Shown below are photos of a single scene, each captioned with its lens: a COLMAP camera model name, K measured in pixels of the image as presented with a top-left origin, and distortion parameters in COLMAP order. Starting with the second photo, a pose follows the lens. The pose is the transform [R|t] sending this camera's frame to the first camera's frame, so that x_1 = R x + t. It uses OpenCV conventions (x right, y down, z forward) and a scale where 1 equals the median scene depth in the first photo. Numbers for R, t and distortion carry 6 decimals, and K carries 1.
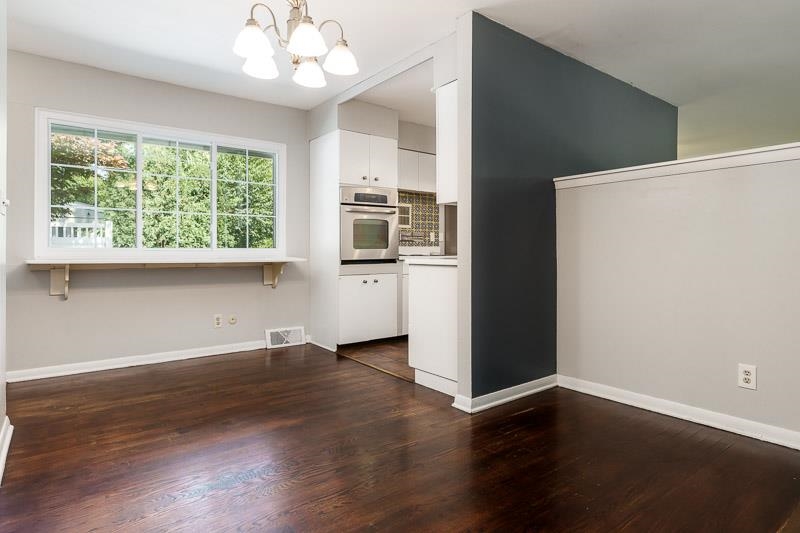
lens RADIAL K [[450.0, 0, 396.0], [0, 450.0, 260.0], [0, 0, 1]] dist [0.003593, 0.001362]
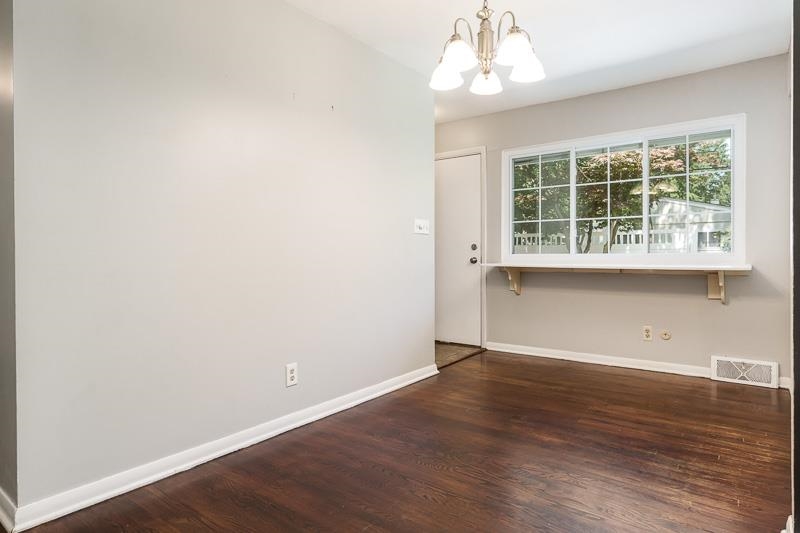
lens RADIAL K [[465.3, 0, 400.0], [0, 465.3, 266.5], [0, 0, 1]] dist [0.002498, 0.000744]
pose [[0.280081, 0.020205, -0.959764, 0.374595], [-0.017806, 0.999716, 0.015850, -0.005607], [0.959811, 0.012650, 0.280361, 0.261247]]
